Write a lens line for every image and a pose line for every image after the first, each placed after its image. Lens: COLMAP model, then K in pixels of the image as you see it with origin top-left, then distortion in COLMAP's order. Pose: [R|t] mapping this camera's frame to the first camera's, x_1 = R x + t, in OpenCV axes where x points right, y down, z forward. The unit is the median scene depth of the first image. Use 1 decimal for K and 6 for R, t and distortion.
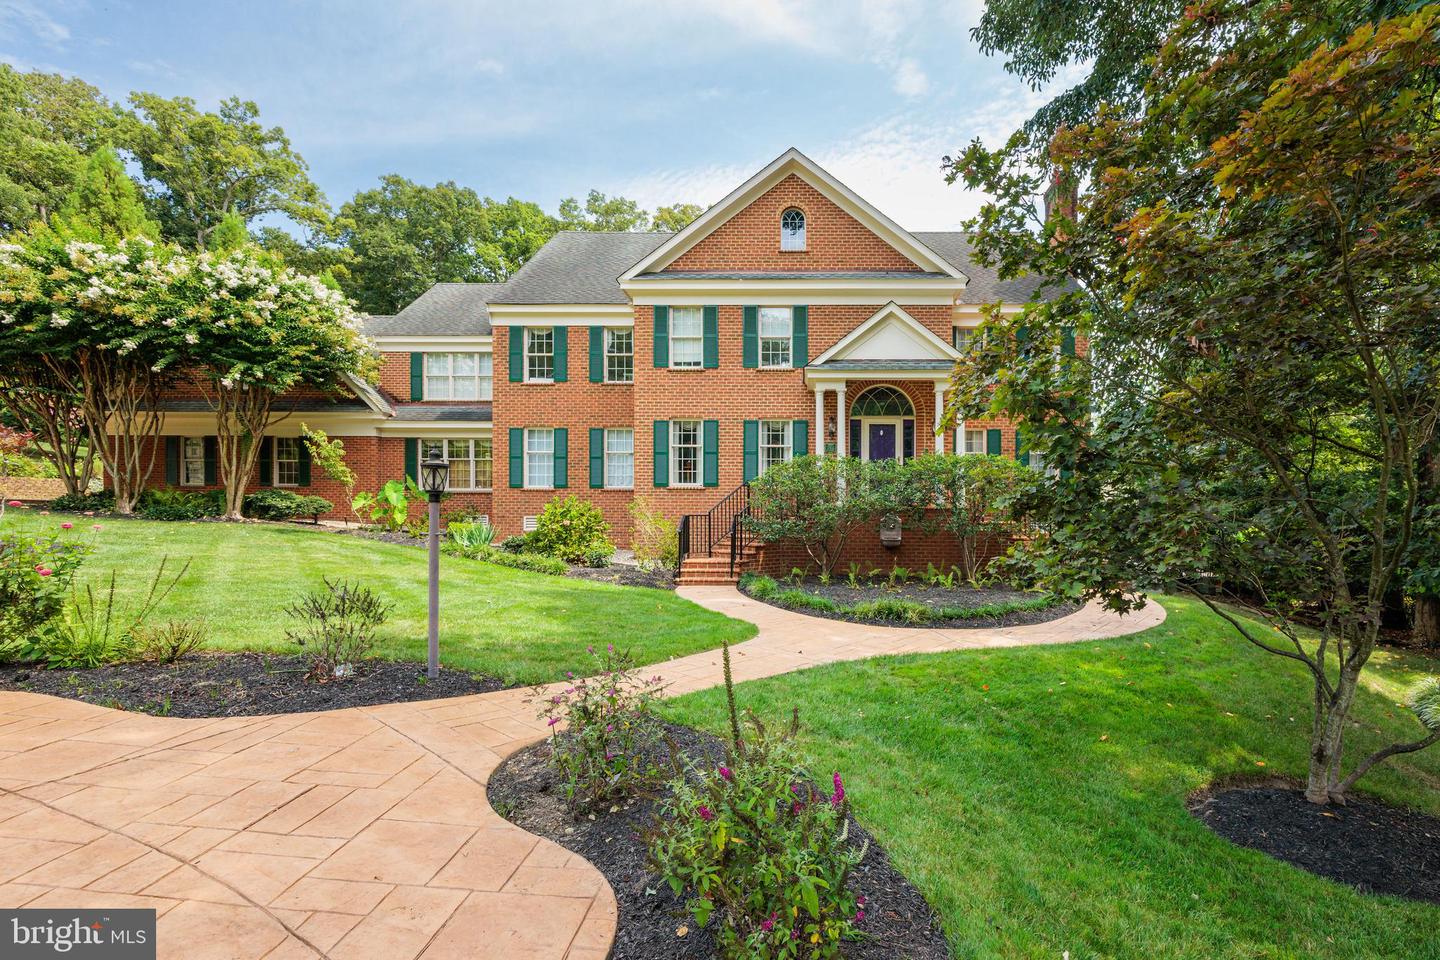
lens RADIAL K [[654.3, 0, 802.9], [0, 654.3, 500.5], [0, 0, 1]] dist [-0.006149, -0.001414]
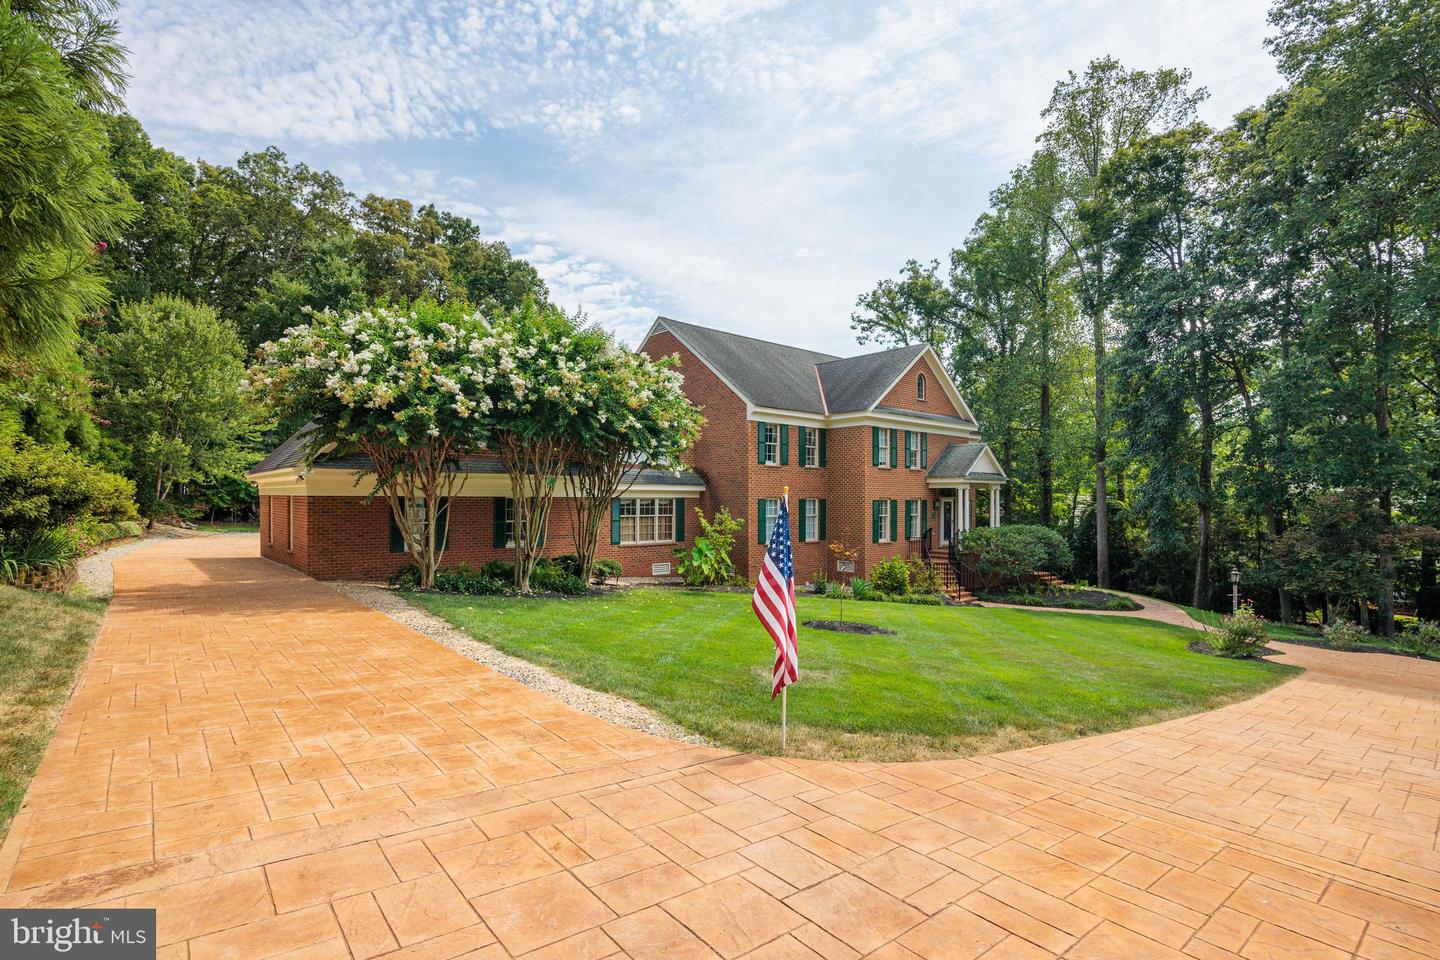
lens RADIAL K [[642.6, 0, 692.7], [0, 642.6, 471.3], [0, 0, 1]] dist [-0.000203, 0.000261]
pose [[0.771100, 0.026723, 0.636153, -1.518964], [-0.011349, 0.999537, -0.028231, -0.141573], [-0.636613, 0.014549, 0.771046, 0.093894]]
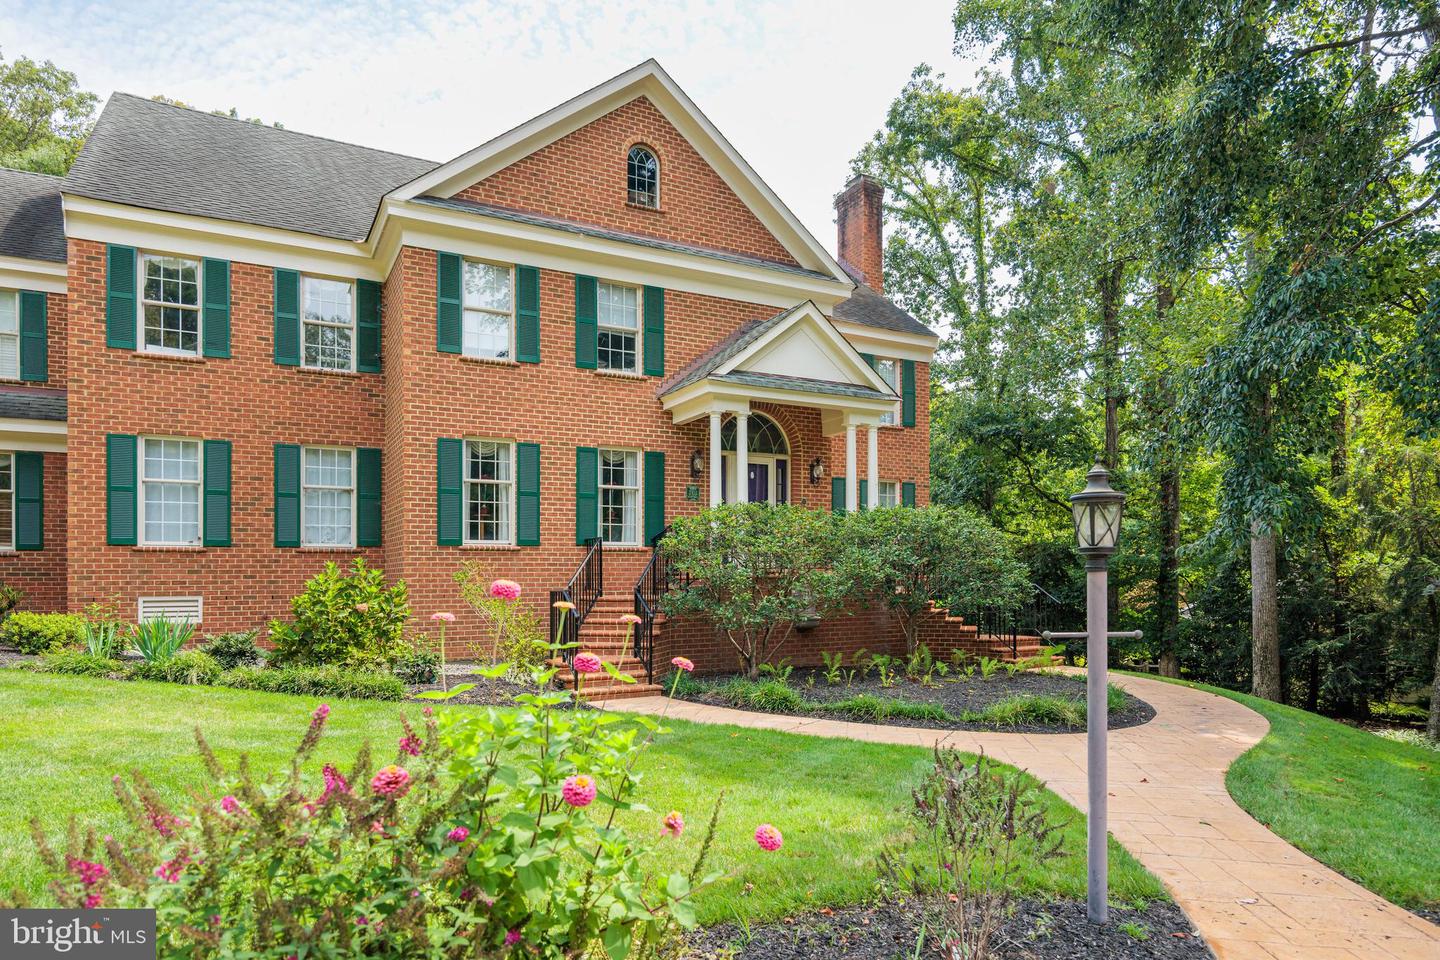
lens RADIAL K [[839.4, 0, 695.8], [0, 839.4, 560.7], [0, 0, 1]] dist [-0.002547, -0.001877]
pose [[0.885485, 0.000254, 0.464667, -0.376730], [0.004076, 0.999957, -0.008314, 0.000721], [-0.464649, 0.009256, 0.885446, 0.188169]]
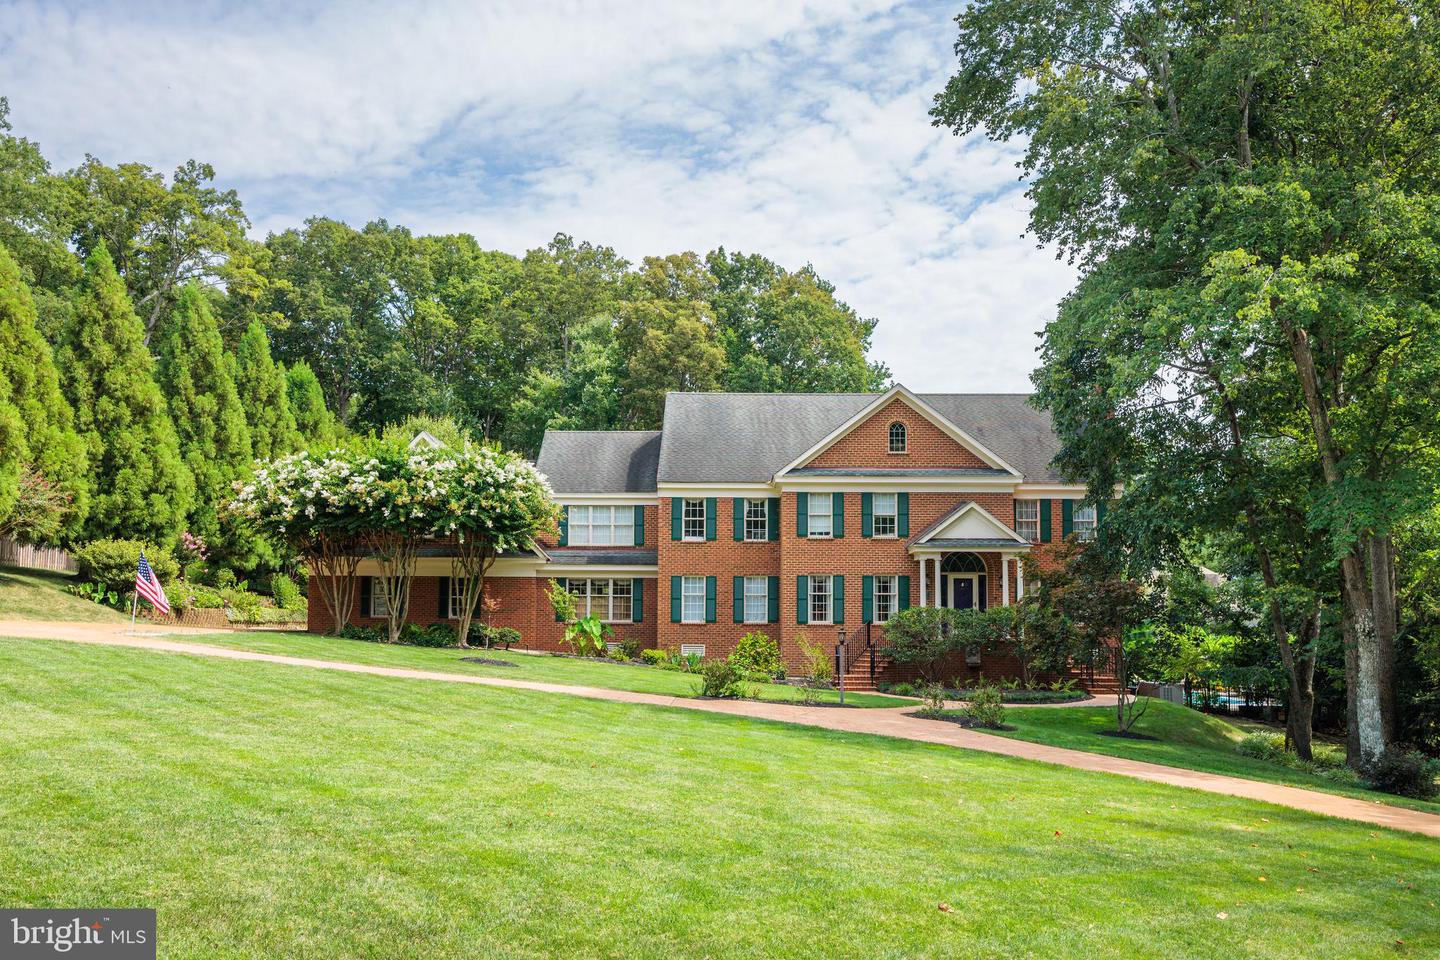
lens RADIAL K [[1164.4, 0, 747.0], [0, 1164.4, 511.8], [0, 0, 1]] dist [0.012769, -0.003449]
pose [[0.999995, 0.002985, 0.000949, -0.333717], [-0.002897, 0.996636, -0.081902, -0.054307], [-0.001190, 0.081899, 0.996640, -1.441115]]
